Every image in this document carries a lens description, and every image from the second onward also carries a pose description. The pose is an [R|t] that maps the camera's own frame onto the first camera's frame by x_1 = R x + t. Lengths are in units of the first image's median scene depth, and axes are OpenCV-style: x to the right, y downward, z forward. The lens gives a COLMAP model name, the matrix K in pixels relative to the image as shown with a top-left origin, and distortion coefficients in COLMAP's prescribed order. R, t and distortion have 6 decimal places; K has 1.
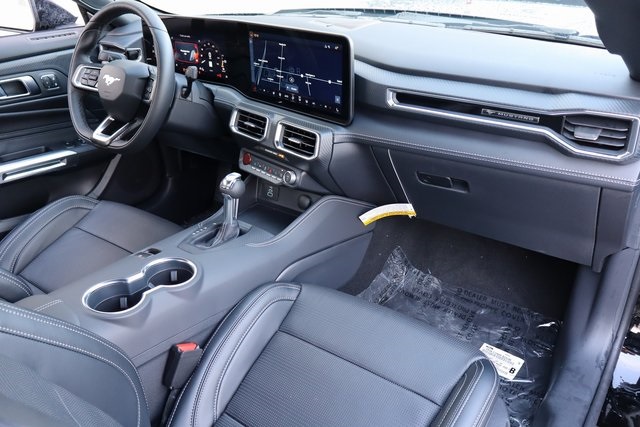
lens RADIAL K [[541.6, 0, 320.0], [0, 541.6, 213.5], [0, 0, 1]] dist [0.002849, -0.002585]
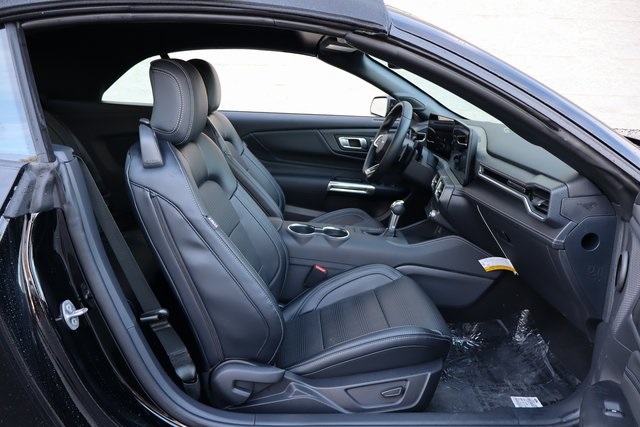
lens RADIAL K [[541.6, 0, 320.0], [0, 541.6, 213.5], [0, 0, 1]] dist [0.002849, -0.002585]
pose [[0.656877, 0.243747, -0.713513, 0.814422], [-0.395180, 0.917216, -0.050477, 0.133645], [0.642141, 0.315123, 0.698822, -0.272778]]
